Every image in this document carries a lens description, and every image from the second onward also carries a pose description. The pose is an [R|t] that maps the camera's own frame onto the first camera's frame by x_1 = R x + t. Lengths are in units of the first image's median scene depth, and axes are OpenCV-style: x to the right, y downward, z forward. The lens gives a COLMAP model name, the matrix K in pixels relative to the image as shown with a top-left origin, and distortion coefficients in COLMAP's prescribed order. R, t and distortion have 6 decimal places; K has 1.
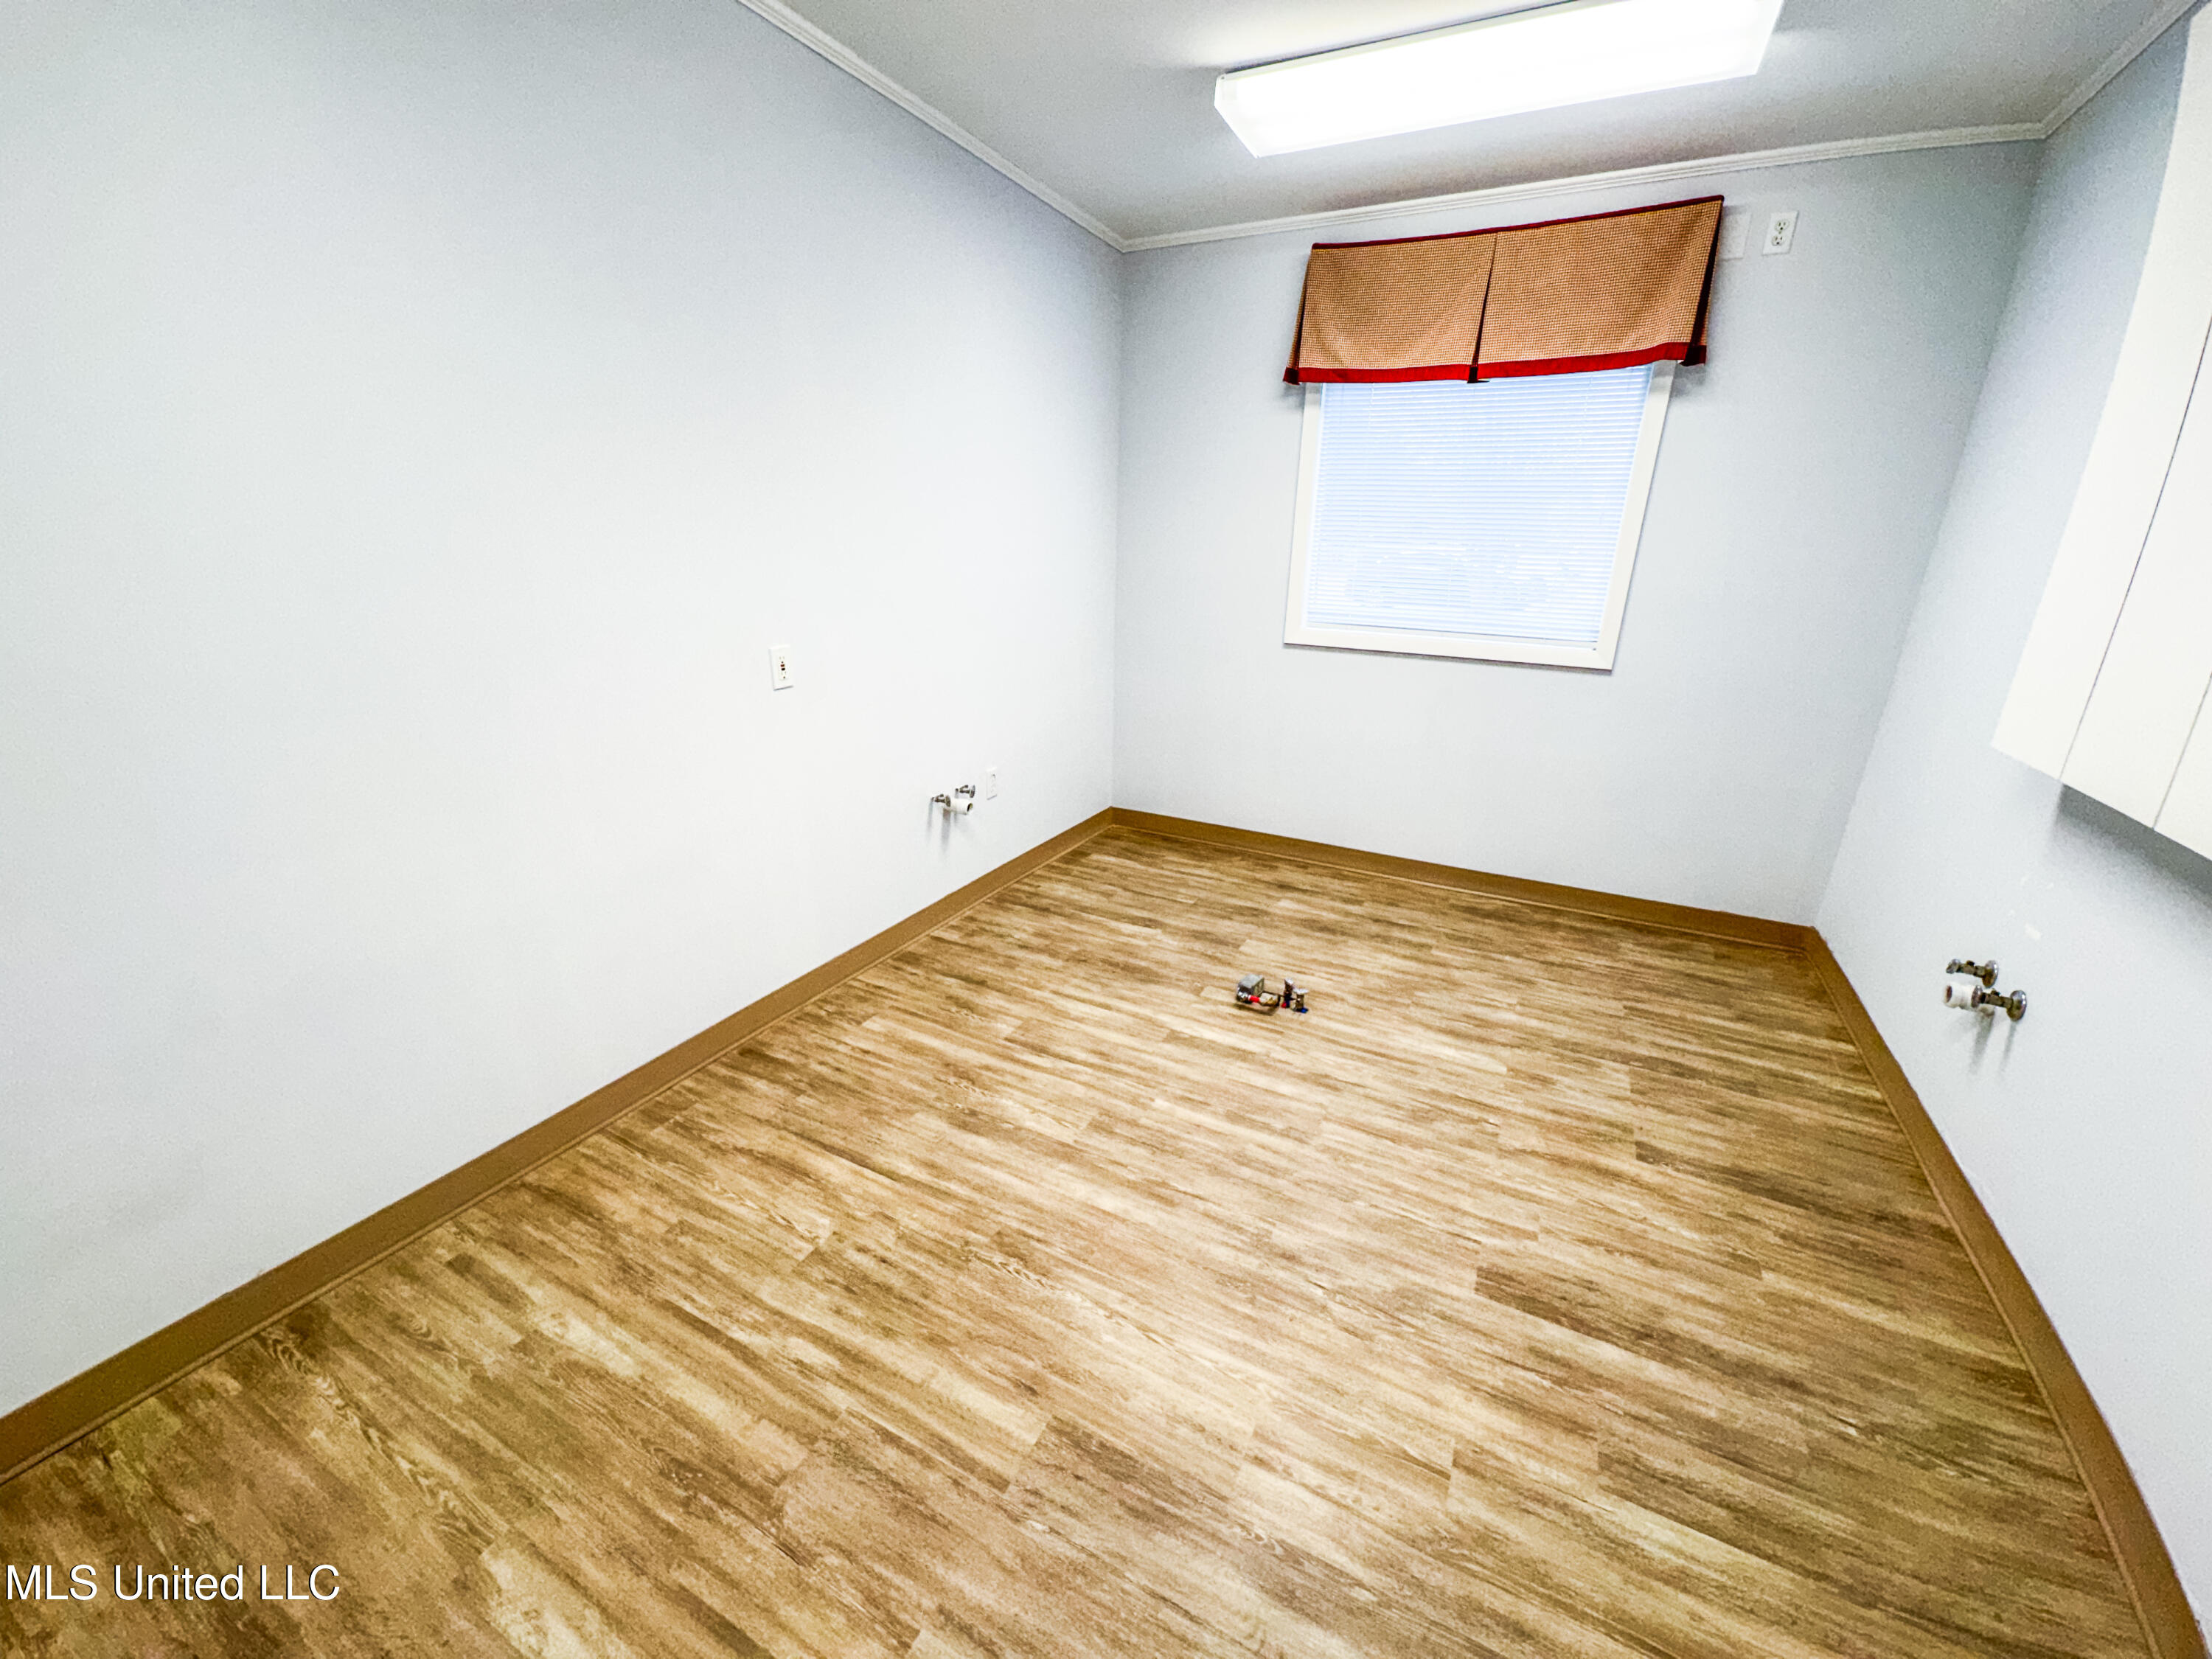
lens RADIAL K [[881.1, 0, 1106.0], [0, 881.1, 829.5], [0, 0, 1]] dist [-0.004073, 0.000239]
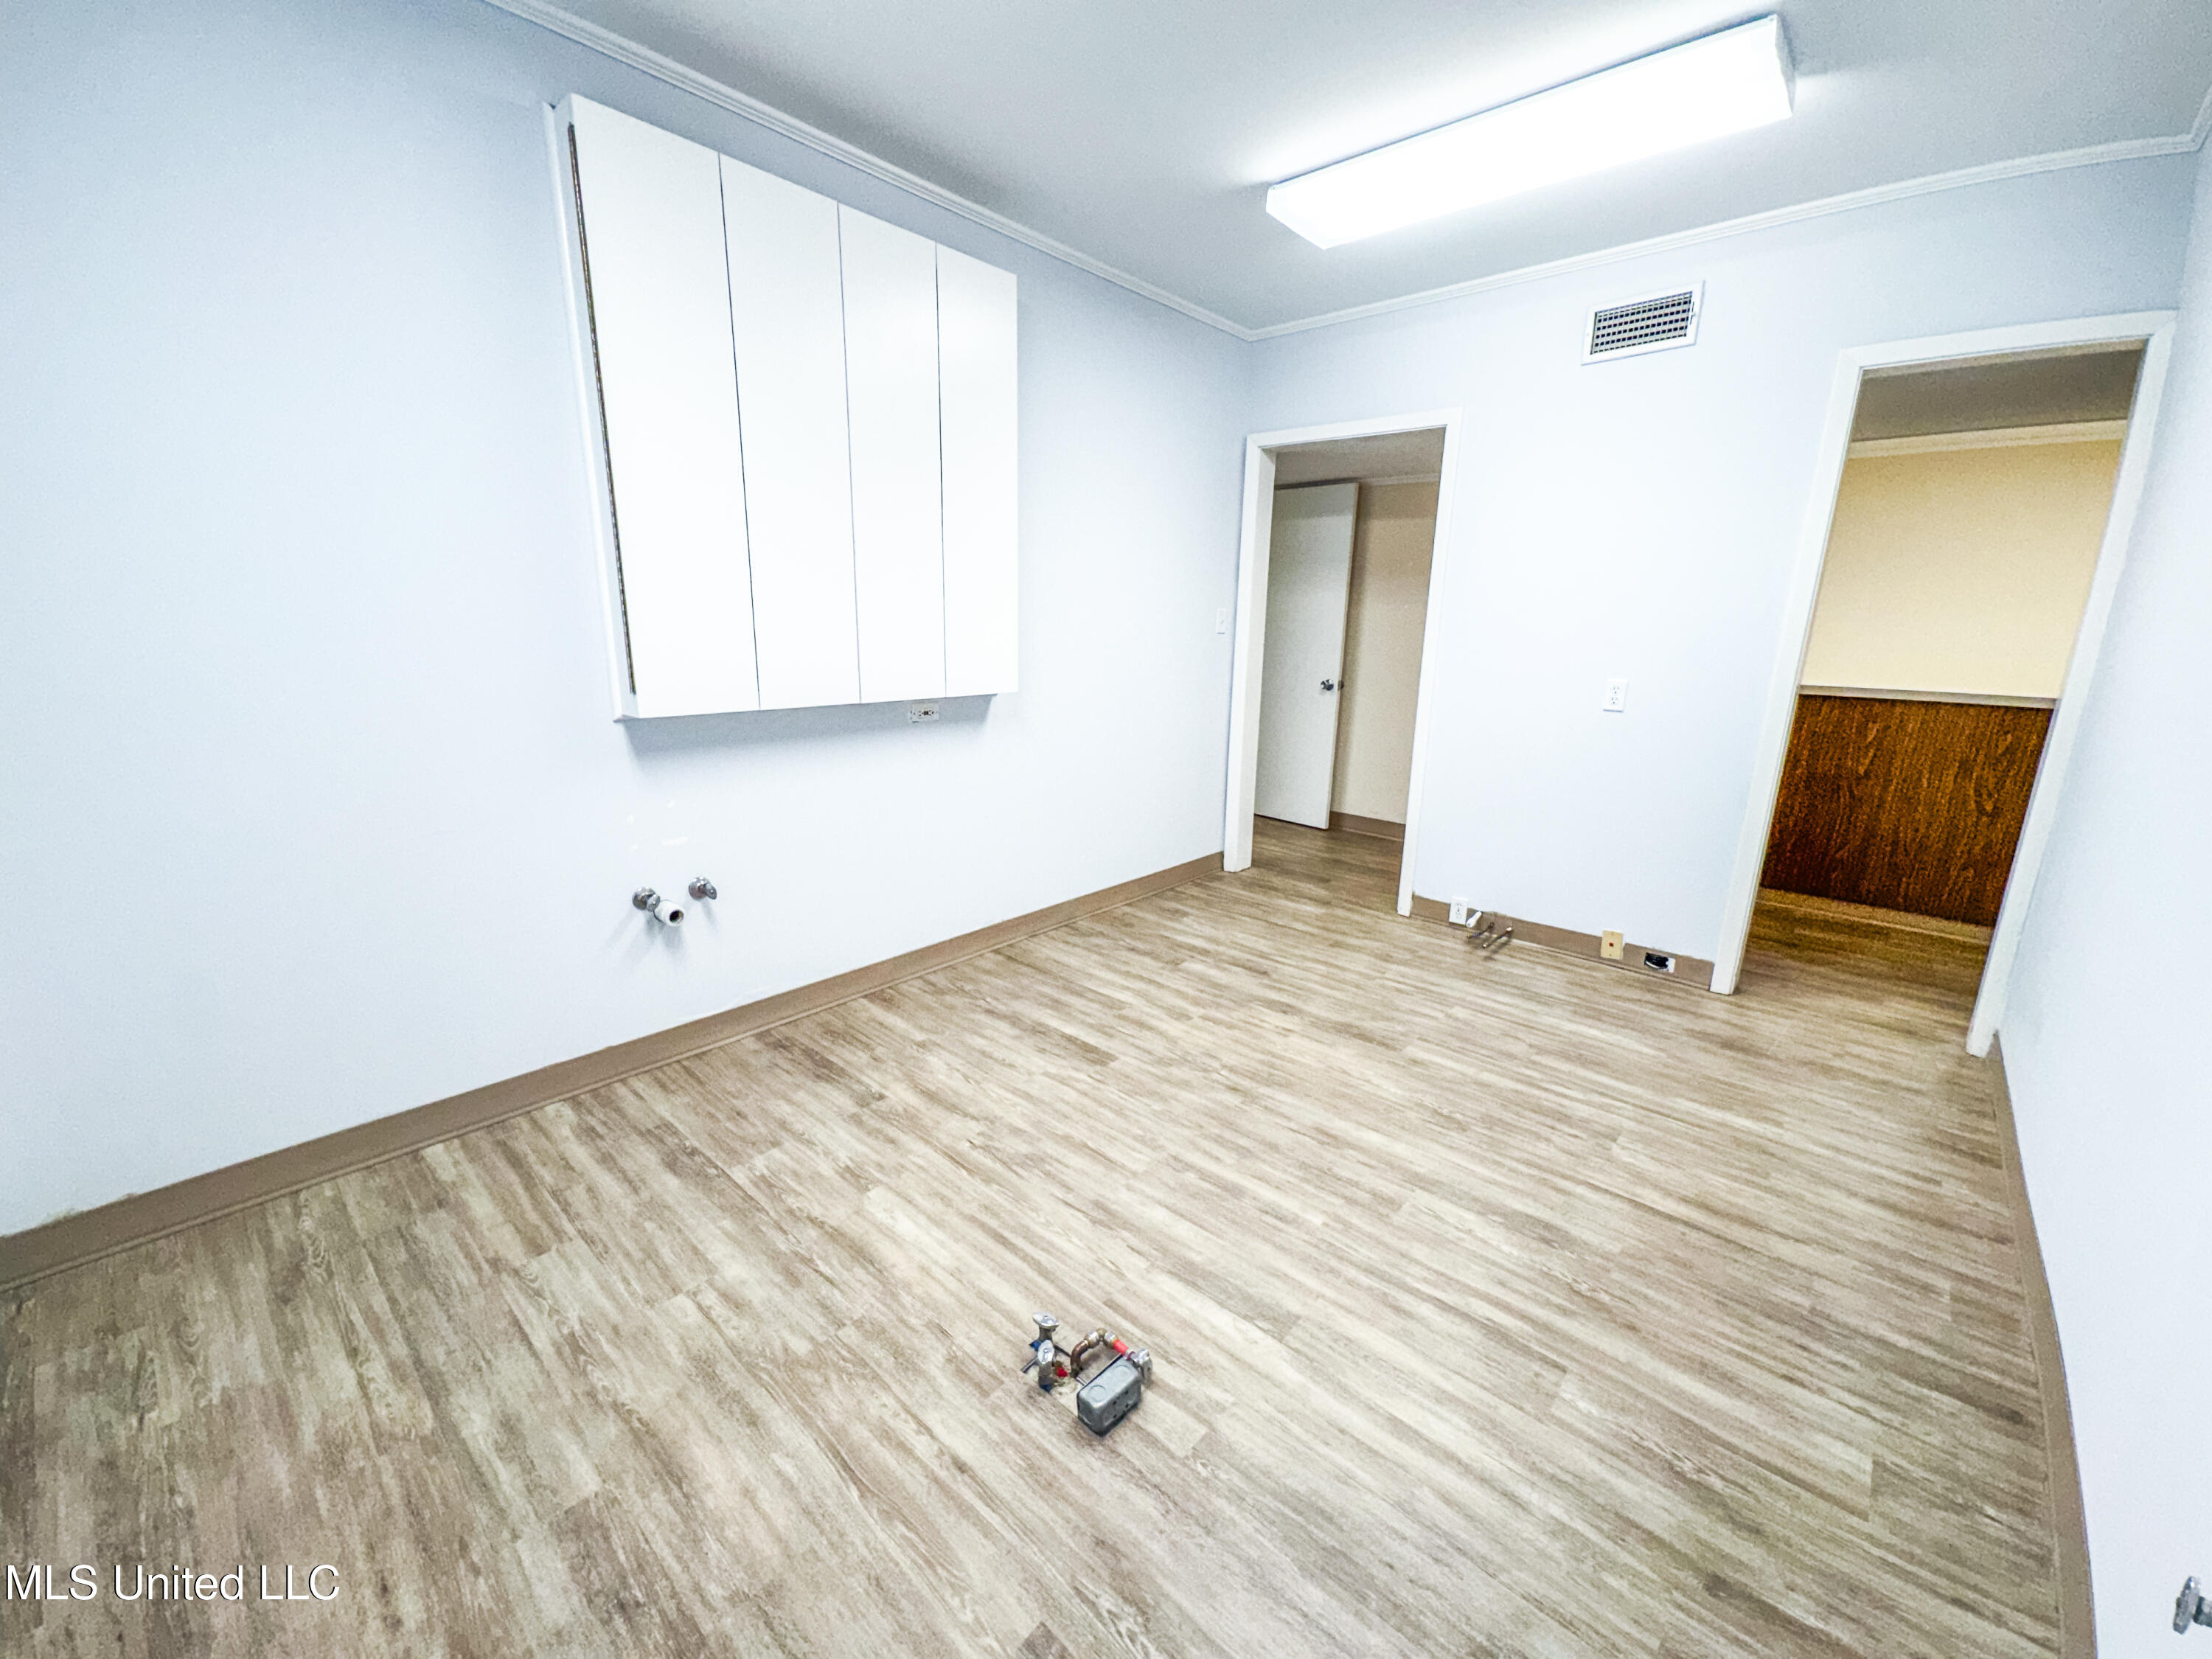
lens RADIAL K [[881.1, 0, 1106.0], [0, 881.1, 829.5], [0, 0, 1]] dist [-0.004073, 0.000239]
pose [[-0.968625, -0.095724, 0.229351, 0.098498], [0.039612, 0.851584, 0.522719, -0.452571], [-0.245349, 0.515404, -0.821074, 1.535273]]
